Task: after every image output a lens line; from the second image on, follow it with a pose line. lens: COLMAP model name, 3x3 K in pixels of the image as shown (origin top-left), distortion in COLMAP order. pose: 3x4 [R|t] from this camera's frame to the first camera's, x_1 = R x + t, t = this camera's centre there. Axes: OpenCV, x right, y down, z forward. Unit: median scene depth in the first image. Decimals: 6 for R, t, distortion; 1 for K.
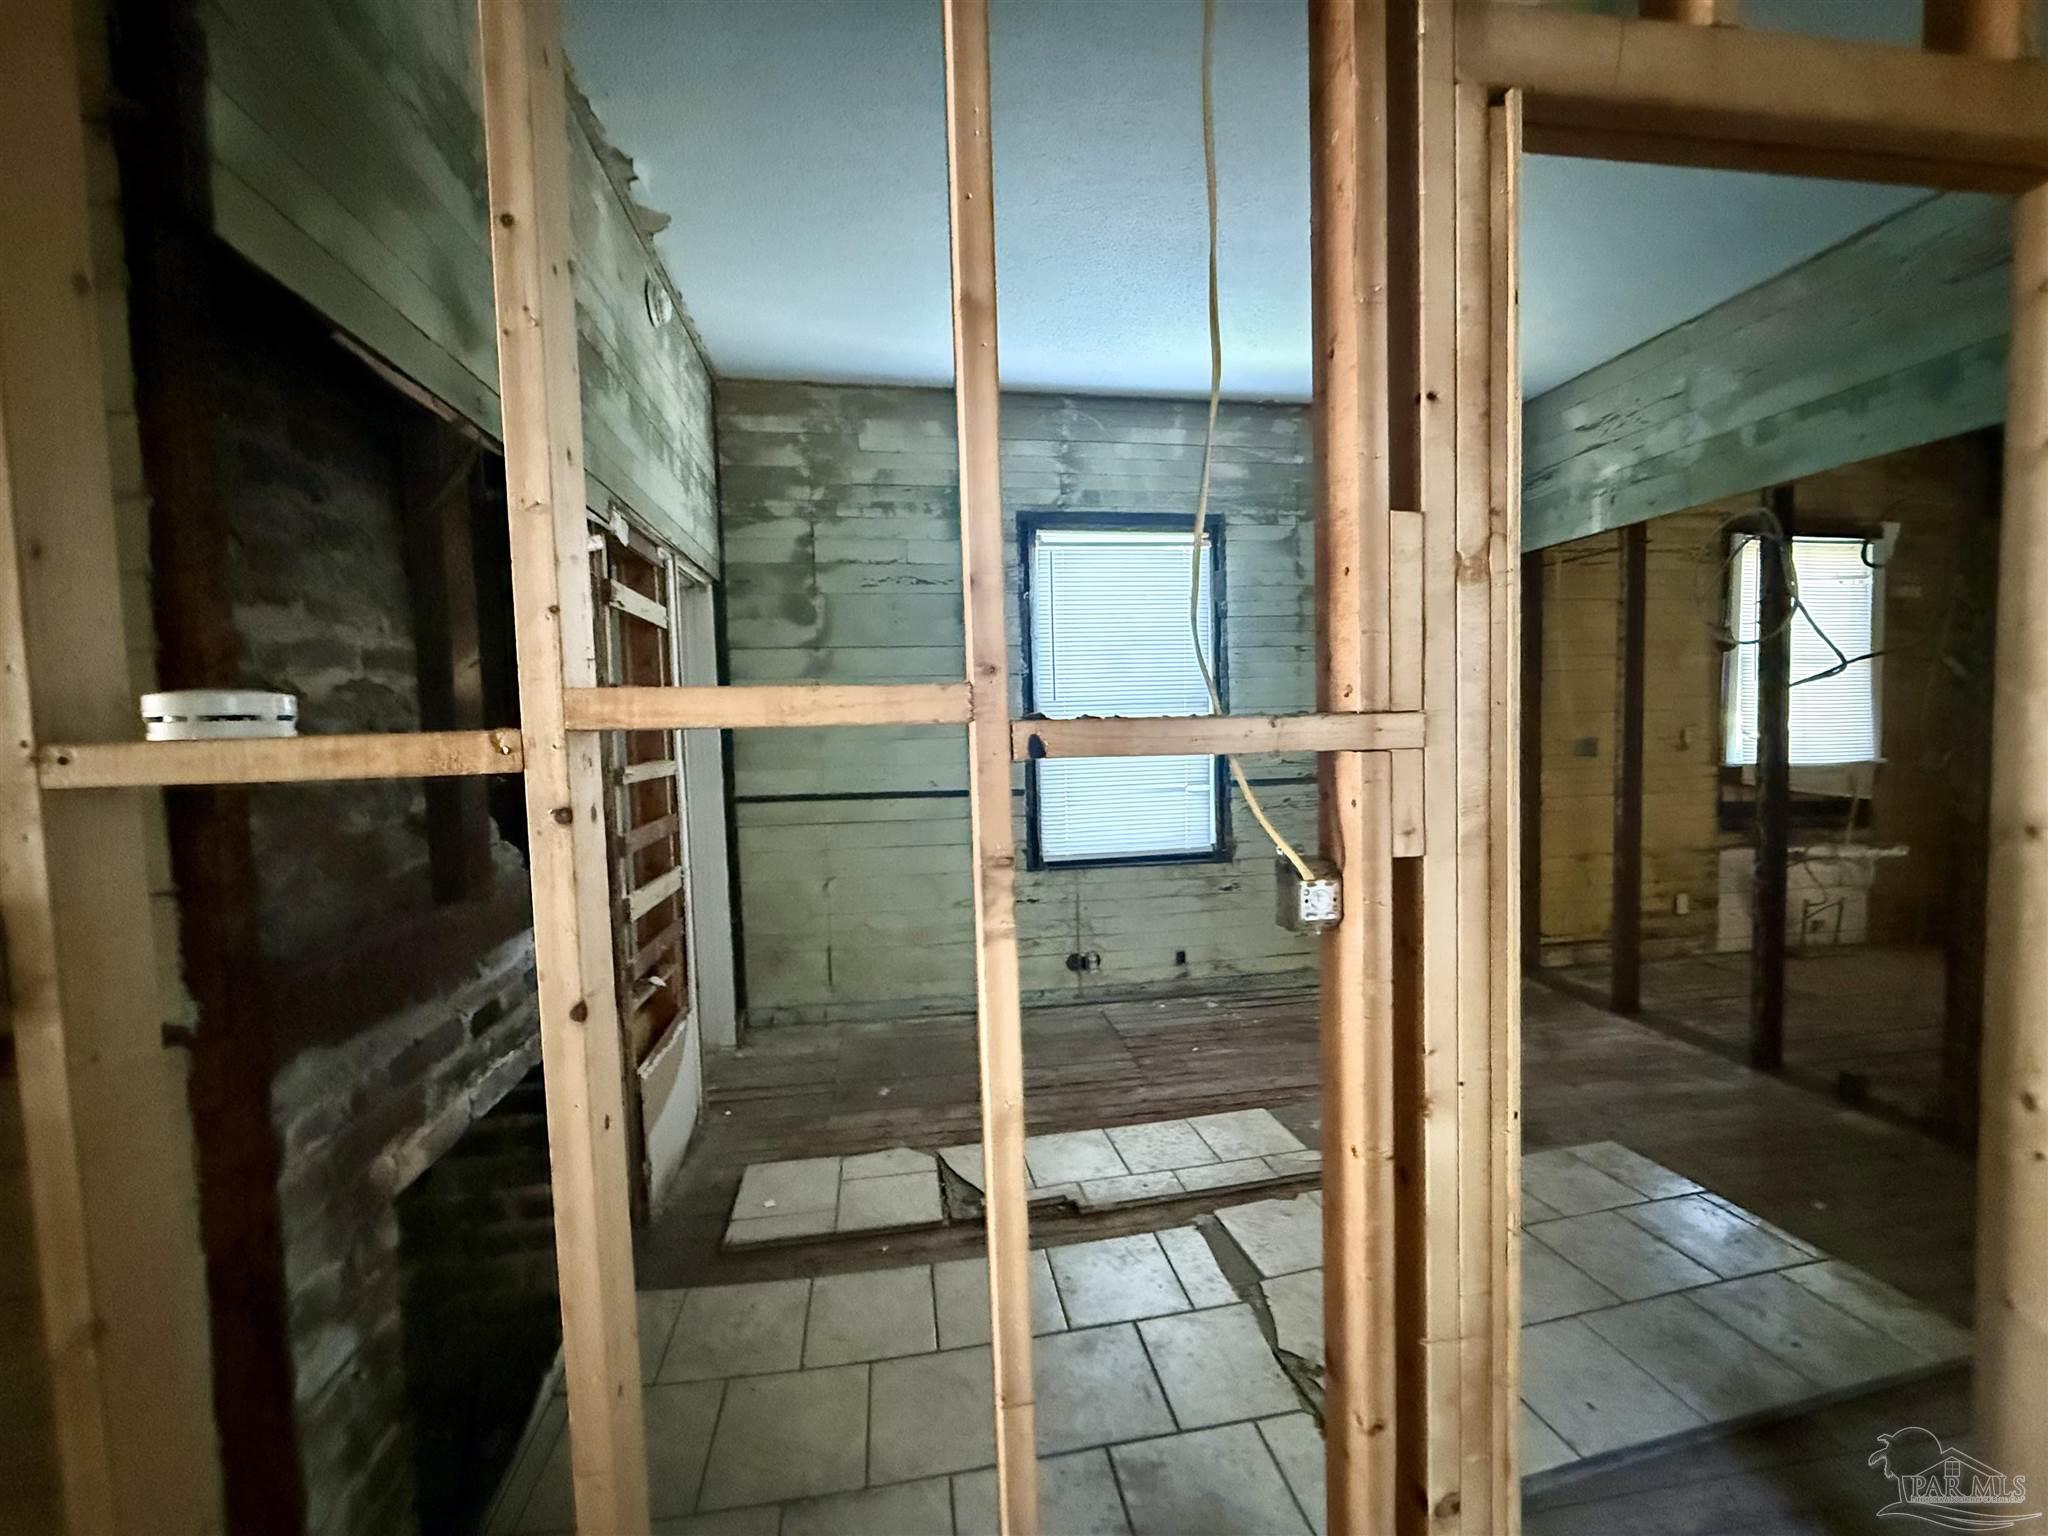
lens RADIAL K [[822.9, 0, 1019.8], [0, 822.9, 766.8], [0, 0, 1]] dist [0.001239, 0.000468]
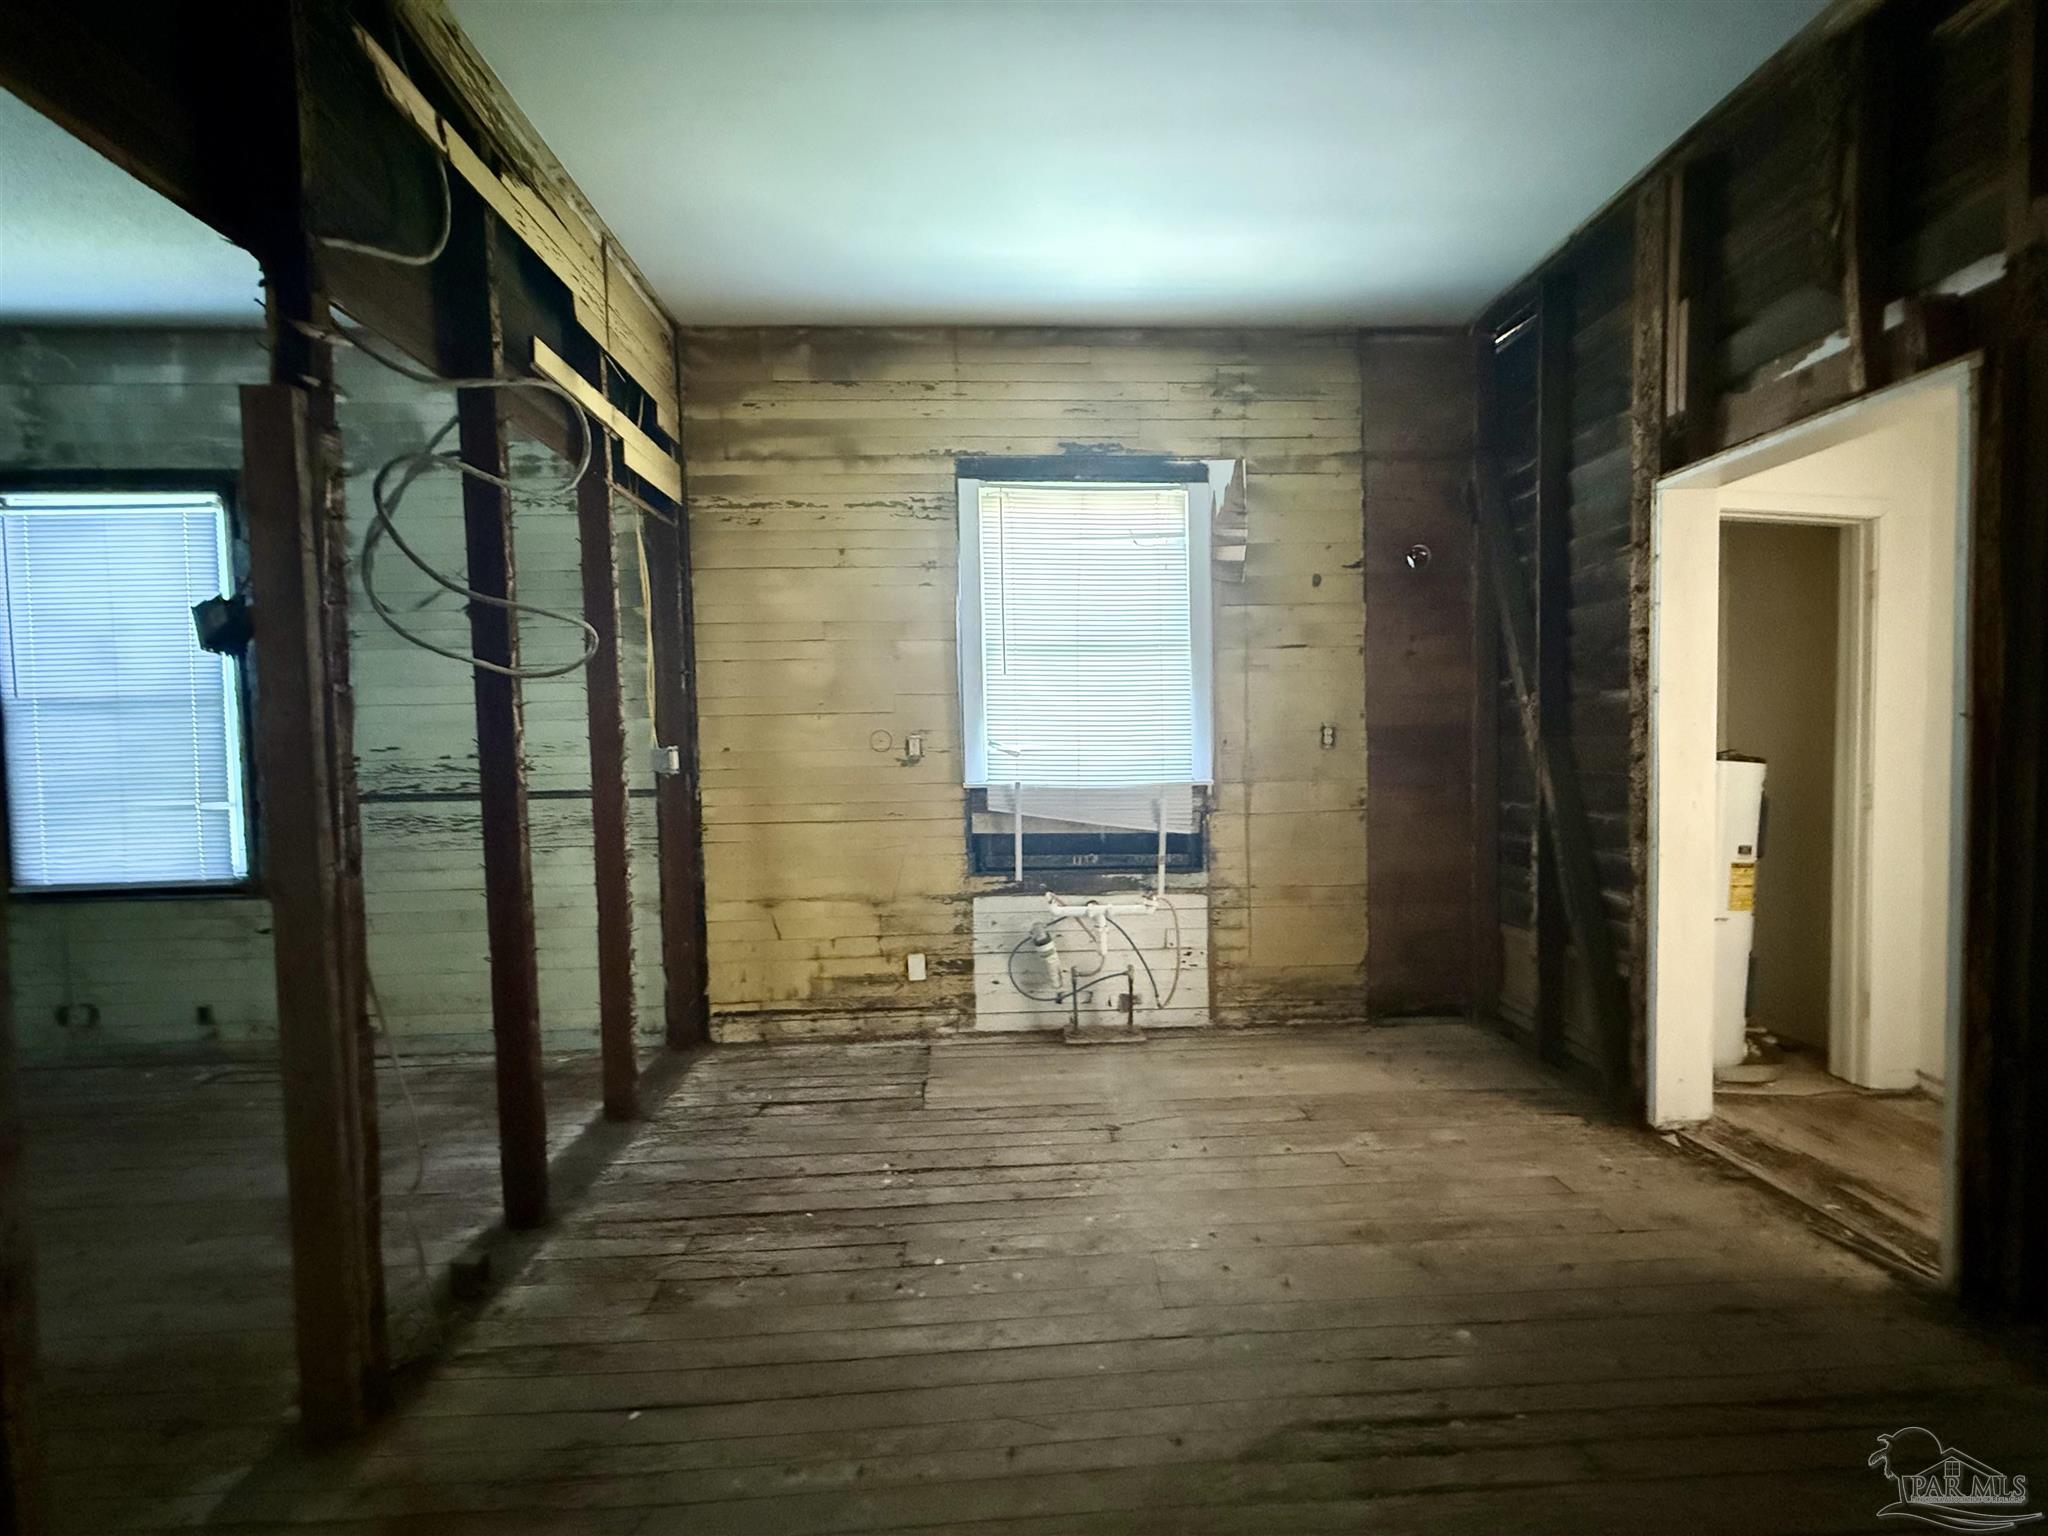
lens RADIAL K [[824.9, 0, 1028.0], [0, 824.9, 751.1], [0, 0, 1]] dist [0.000058, 0.000372]
pose [[0.993761, 0.010372, -0.111046, 1.130488], [-0.011380, 0.999900, -0.008453, -0.031890], [0.110947, 0.009664, 0.993779, 0.288295]]
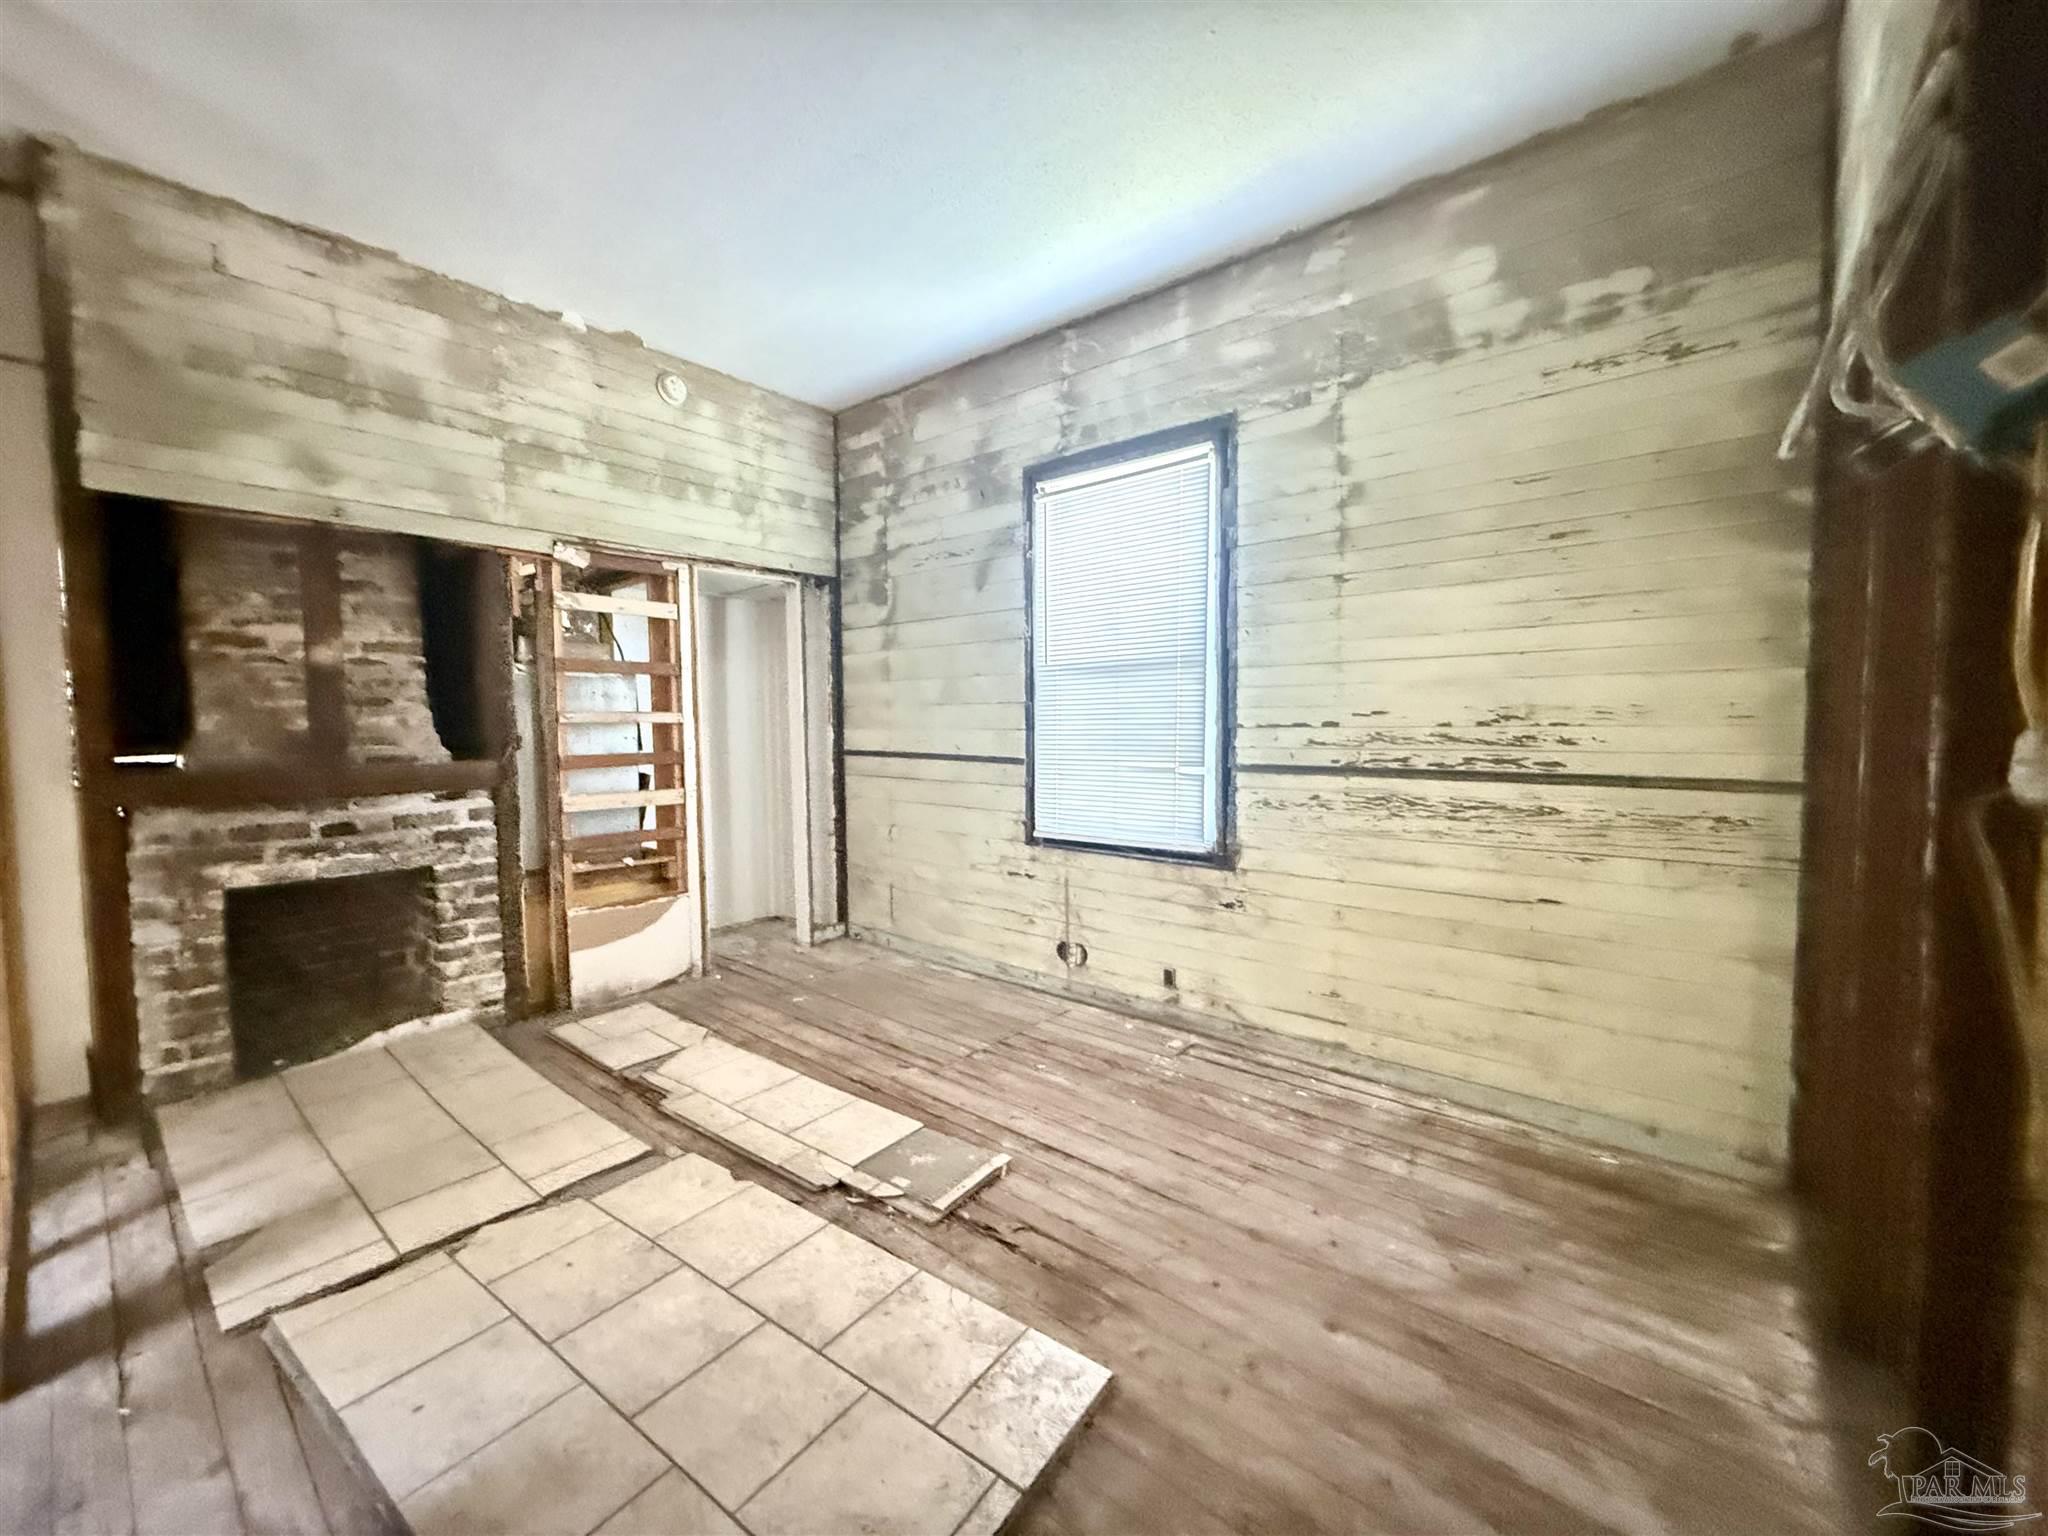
lens RADIAL K [[822.9, 0, 1019.8], [0, 822.9, 766.8], [0, 0, 1]] dist [0.001239, 0.000468]
pose [[0.652271, 0.063571, -0.755315, 0.724386], [-0.051689, 0.997888, 0.039350, -0.000333], [0.756221, 0.013375, 0.654179, 0.367738]]
